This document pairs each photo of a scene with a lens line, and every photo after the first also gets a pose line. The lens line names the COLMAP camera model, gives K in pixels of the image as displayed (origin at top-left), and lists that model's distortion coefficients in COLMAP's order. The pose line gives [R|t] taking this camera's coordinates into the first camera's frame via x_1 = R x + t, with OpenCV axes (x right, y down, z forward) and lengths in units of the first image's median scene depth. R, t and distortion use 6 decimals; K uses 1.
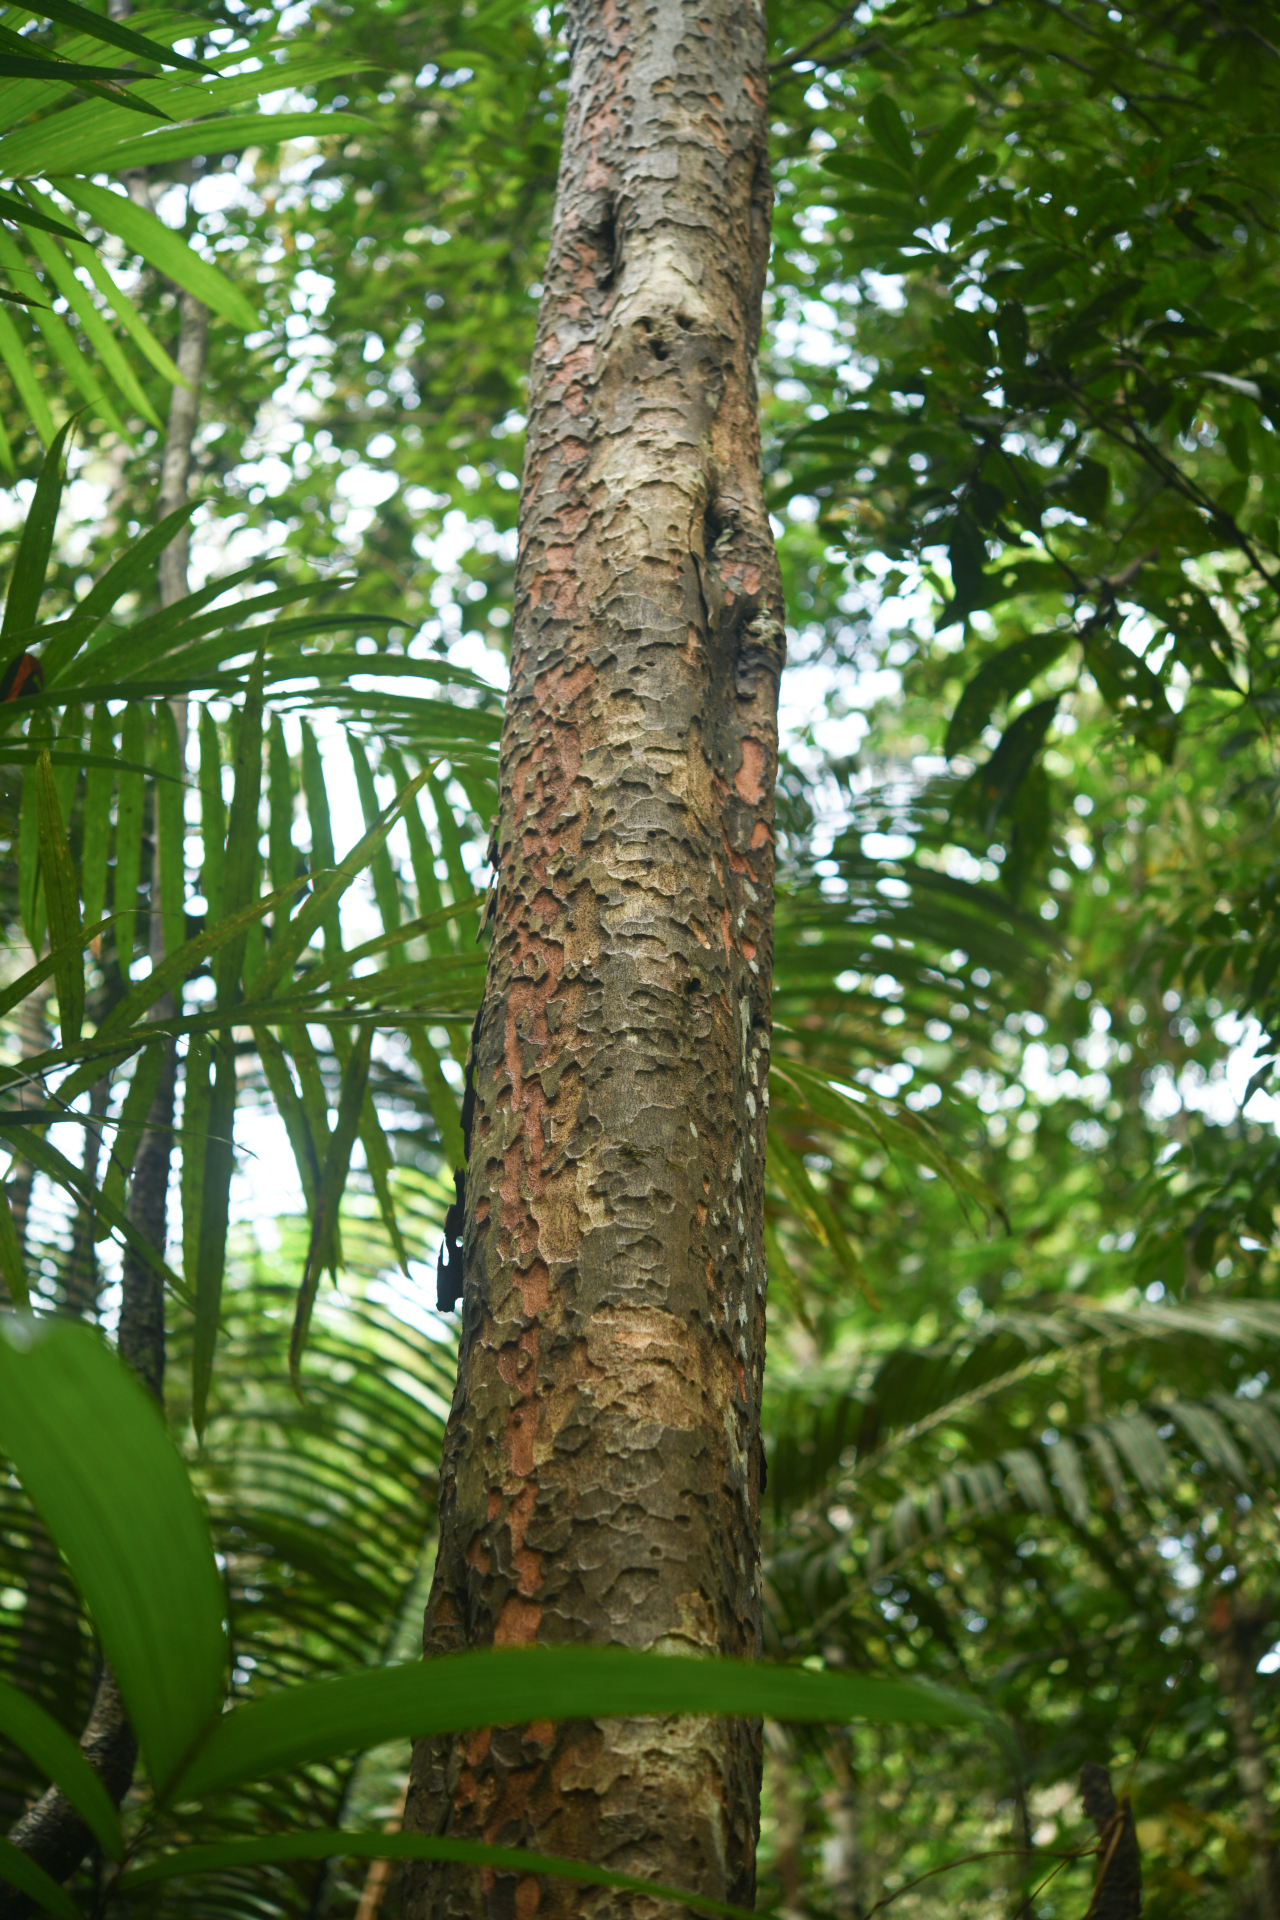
lens RADIAL K [[3293.1, 0, 636.5], [0, 3293.1, 961.3], [0, 0, 1]] dist [-0.013408, 0.000000]
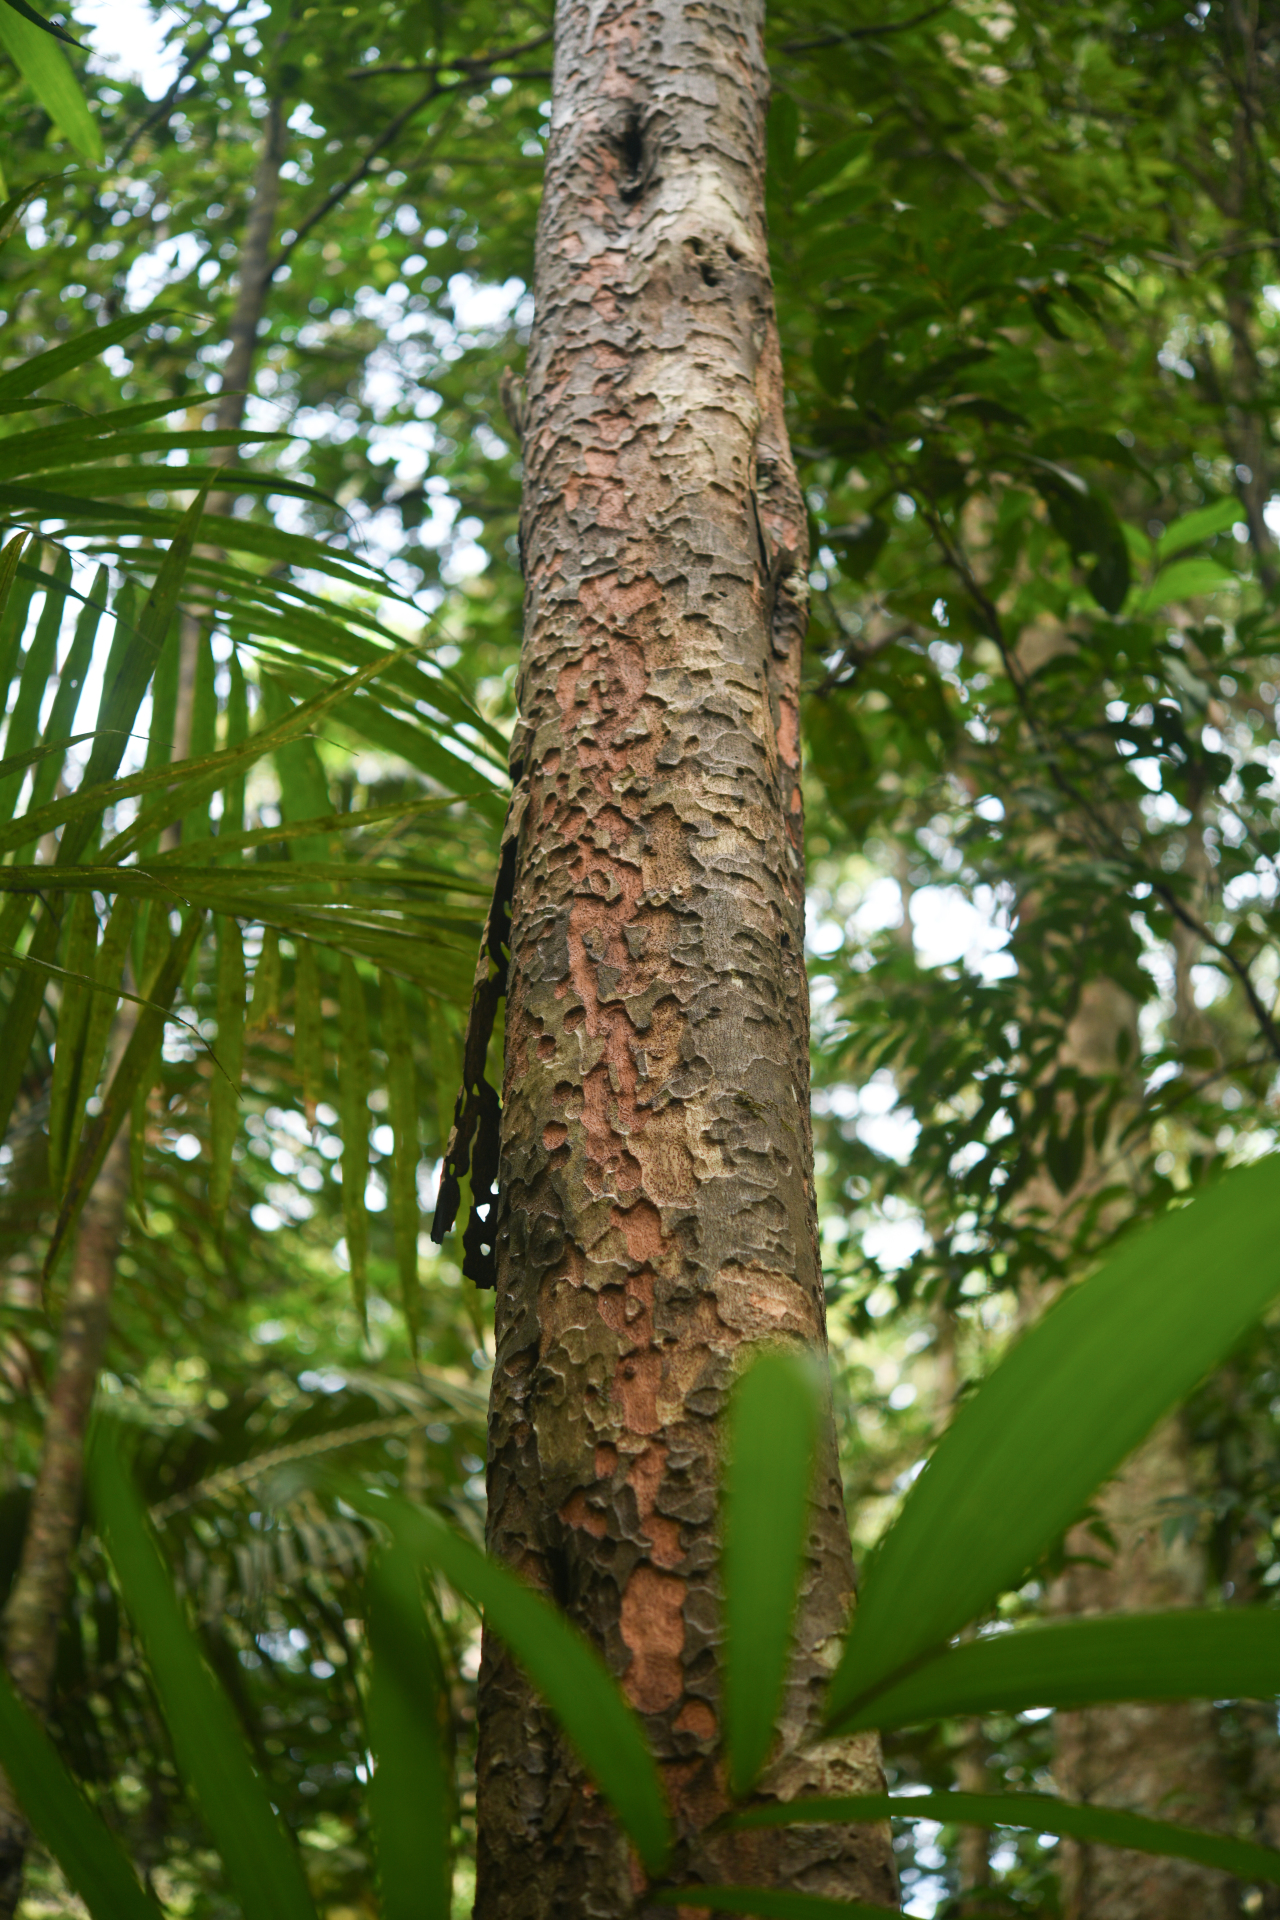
lens RADIAL K [[3293.1, 0, 641.8], [0, 3293.1, 959.4], [0, 0, 1]] dist [-0.013408, 0.000000]
pose [[0.948347, 0.201061, 0.245383, -0.233895], [-0.194855, 0.979578, -0.049575, 0.062991], [-0.250340, -0.000800, 0.968158, 0.118260]]
